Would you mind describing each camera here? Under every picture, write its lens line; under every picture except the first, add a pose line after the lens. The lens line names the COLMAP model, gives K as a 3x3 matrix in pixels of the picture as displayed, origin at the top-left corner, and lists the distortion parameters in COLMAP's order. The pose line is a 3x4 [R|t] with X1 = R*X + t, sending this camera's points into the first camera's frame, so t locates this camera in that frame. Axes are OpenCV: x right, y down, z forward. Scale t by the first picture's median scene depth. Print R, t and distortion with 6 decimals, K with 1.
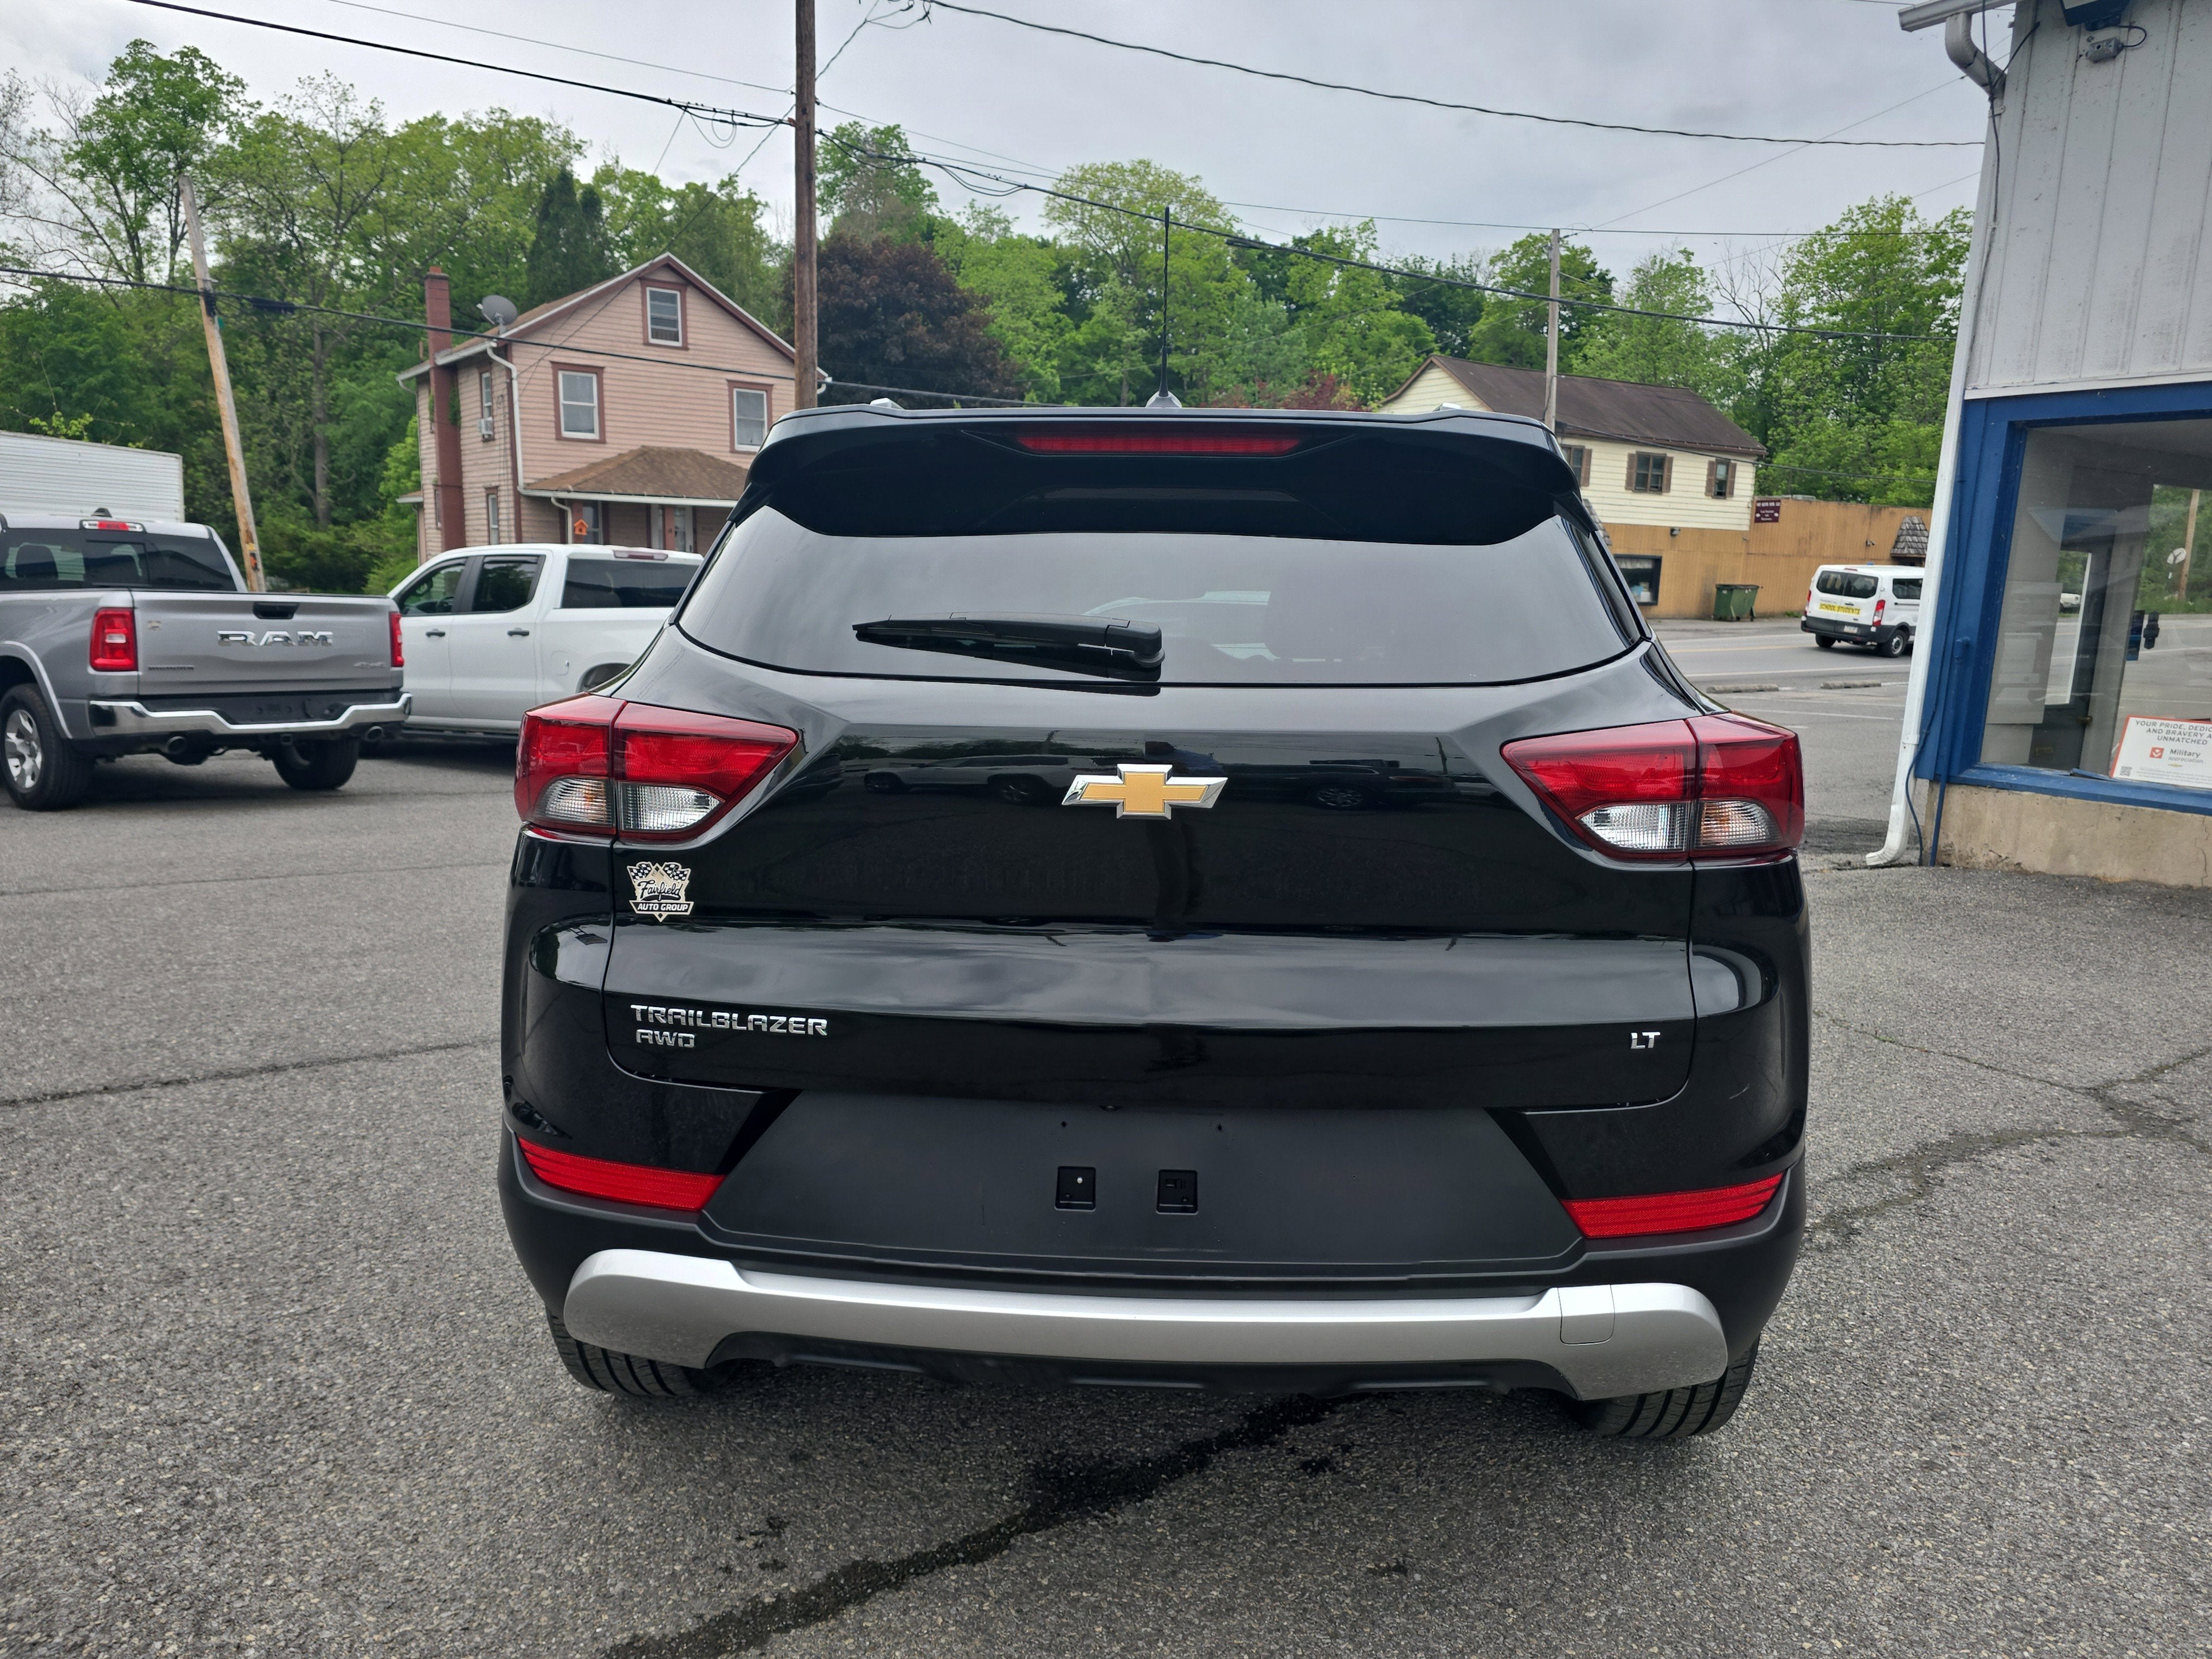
lens RADIAL K [[1524.7, 0, 1103.7], [0, 1524.7, 820.0], [0, 0, 1]] dist [0.042033, -0.032999]
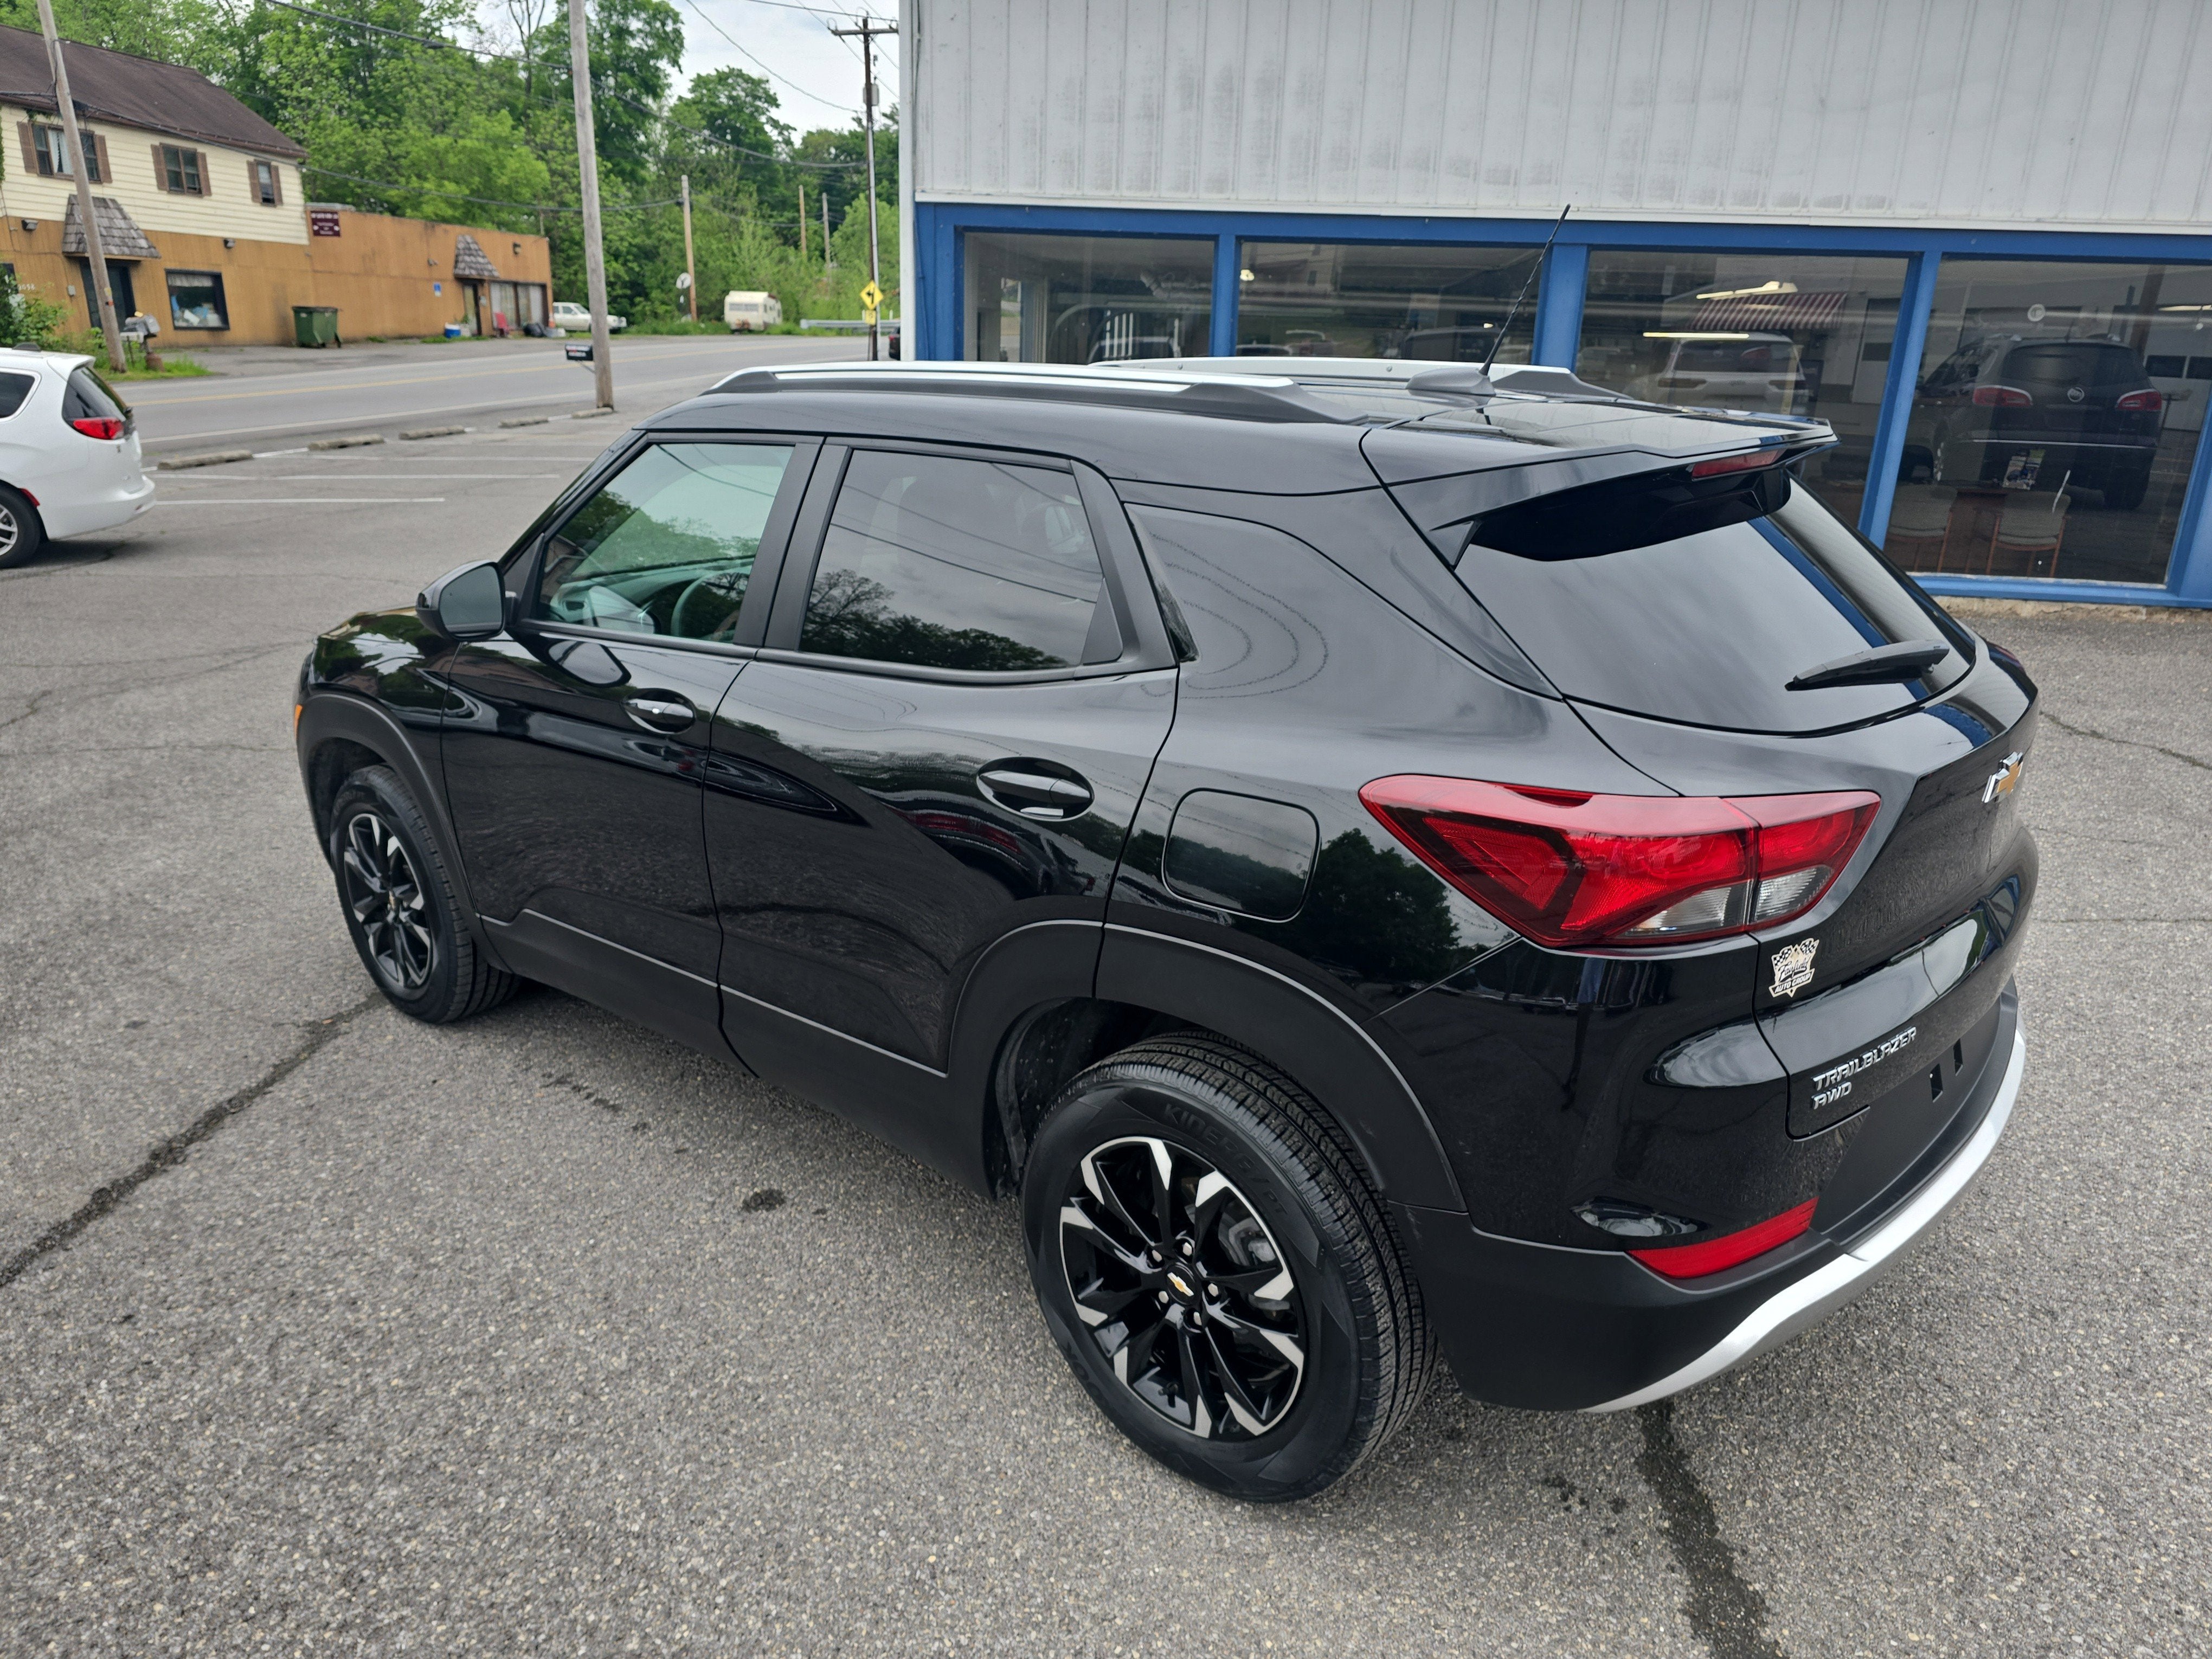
lens RADIAL K [[1524.7, 0, 1103.7], [0, 1524.7, 820.0], [0, 0, 1]] dist [0.042033, -0.032999]
pose [[0.628470, -0.247023, 0.737567, -0.294240], [0.112405, 0.967121, 0.228126, -0.075826], [-0.769669, -0.060464, 0.635573, 0.154449]]
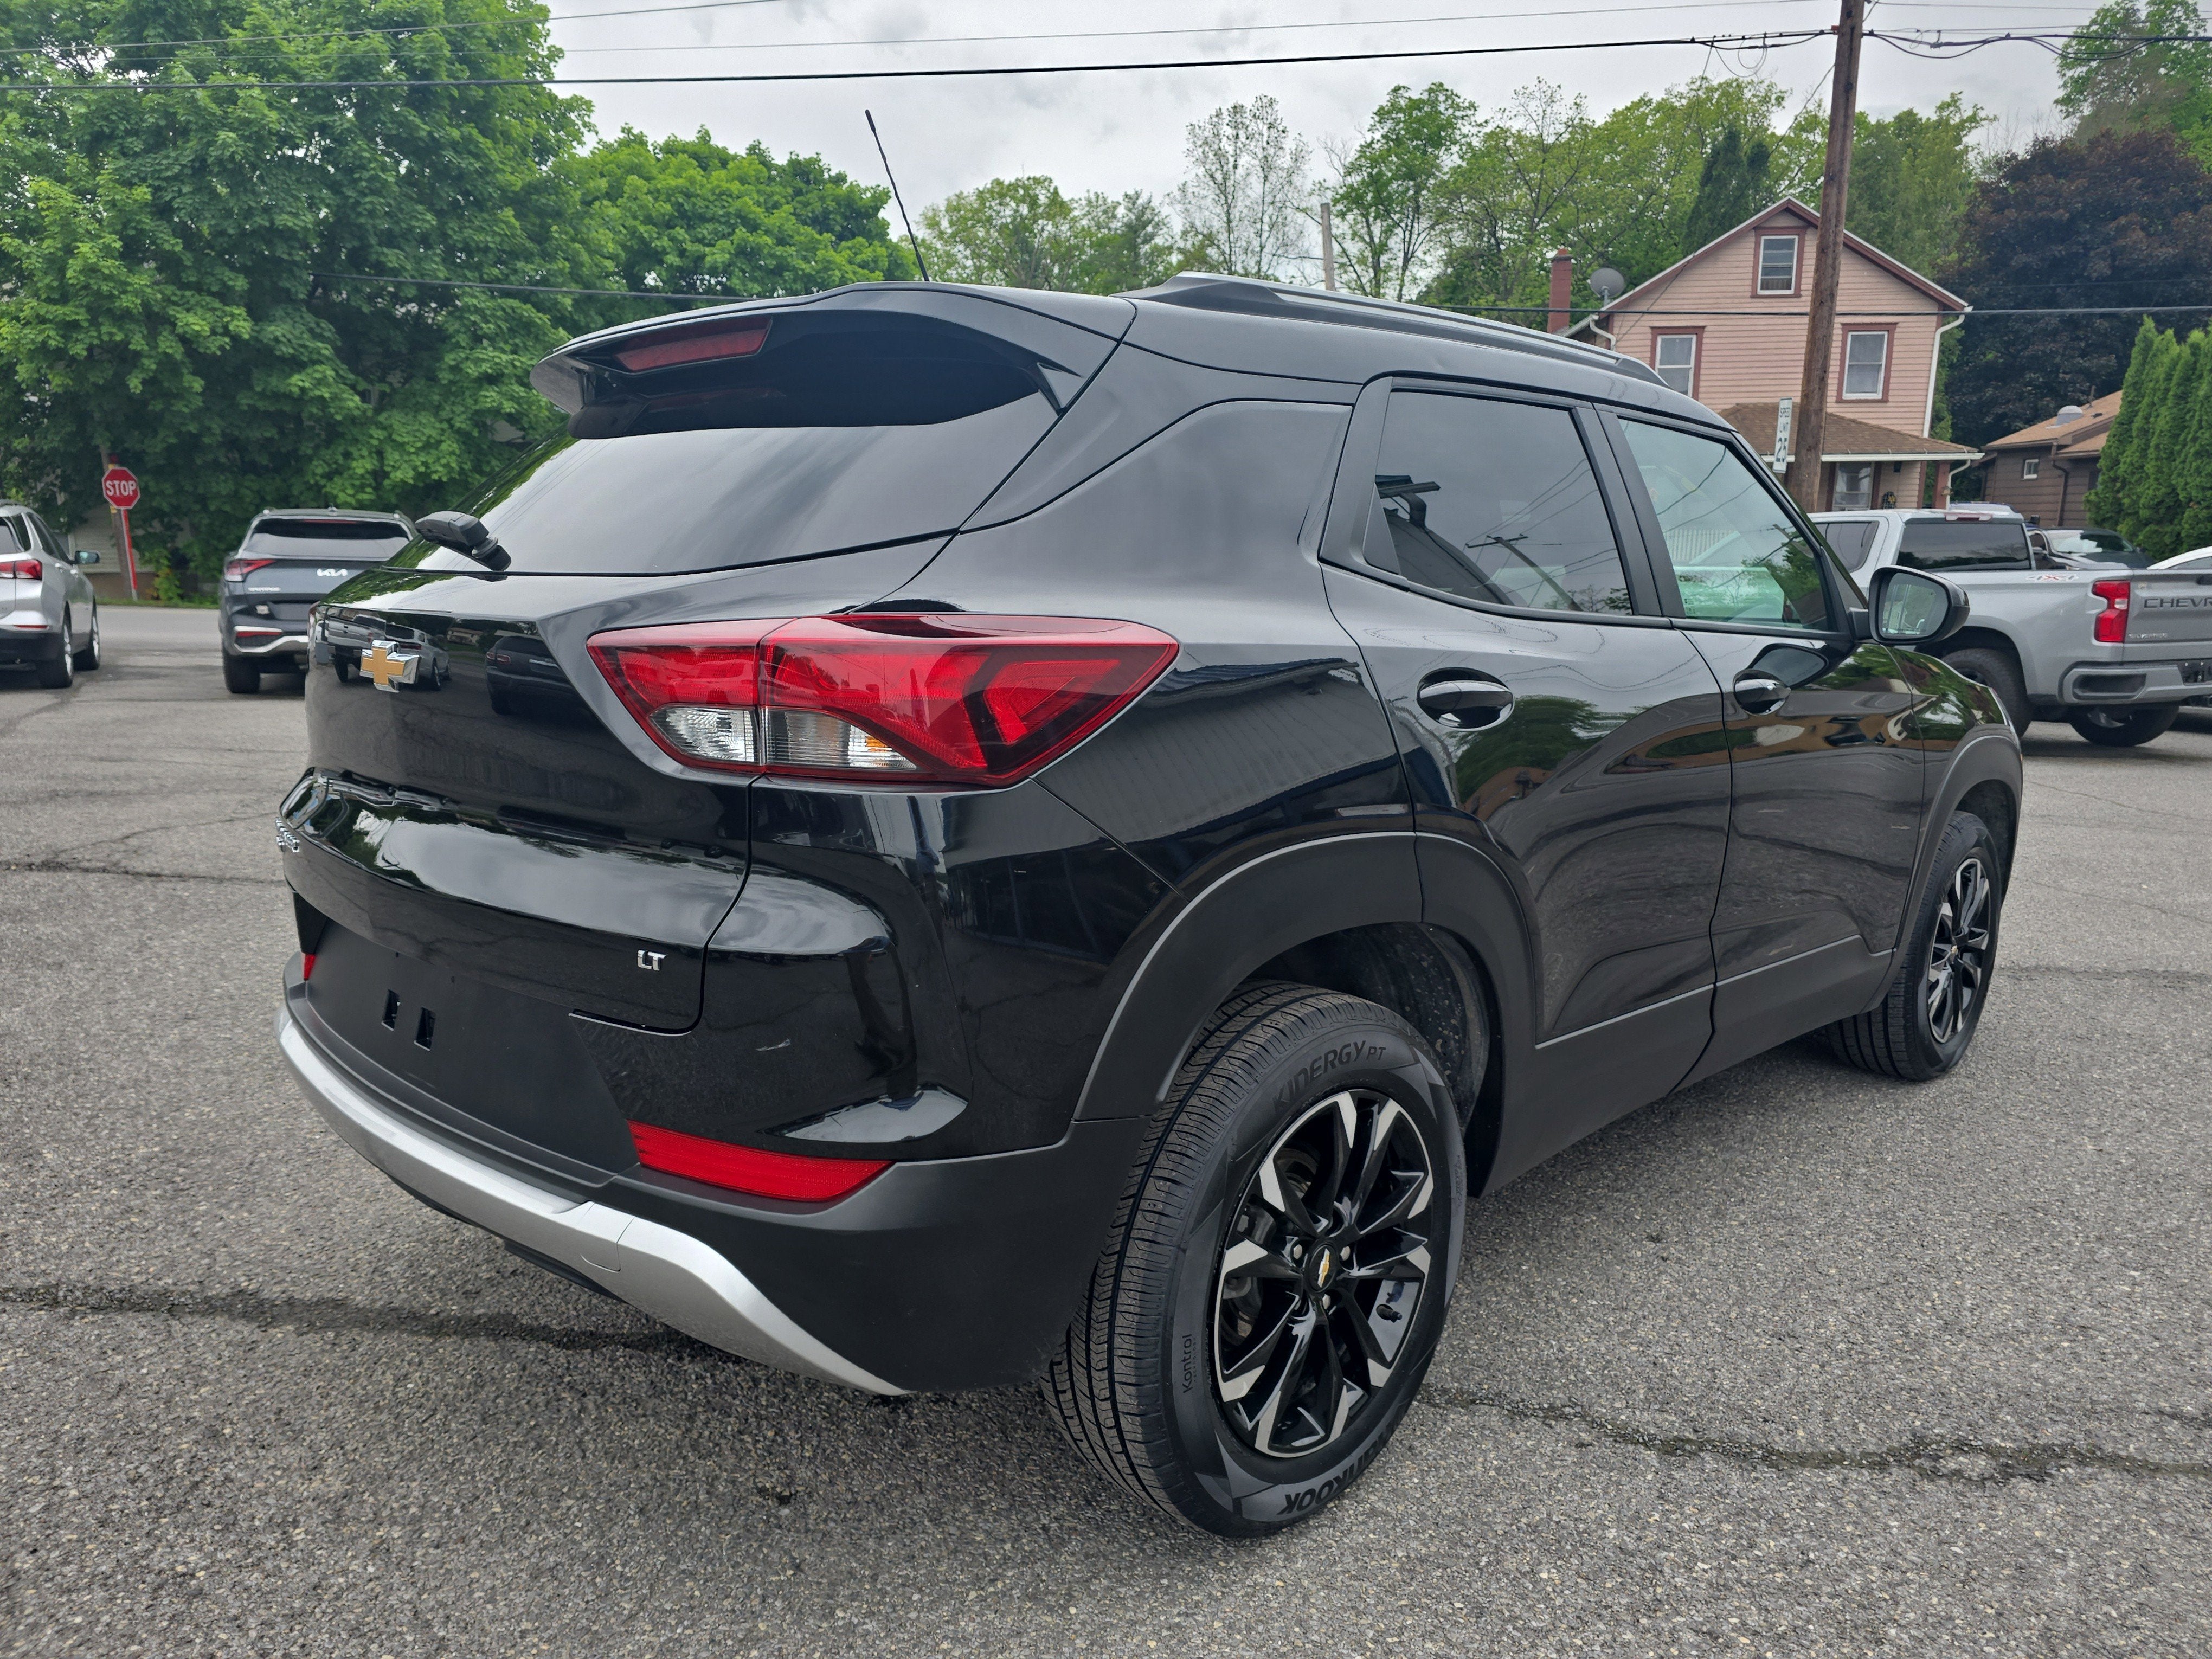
lens RADIAL K [[1507.6, 0, 1121.9], [0, 1507.6, 818.2], [0, 0, 1]] dist [0.051355, -0.039154]
pose [[0.752162, 0.101089, -0.651179, 0.241203], [-0.088311, 0.994713, 0.052413, -0.003031], [0.653034, 0.018084, 0.757112, 0.103232]]
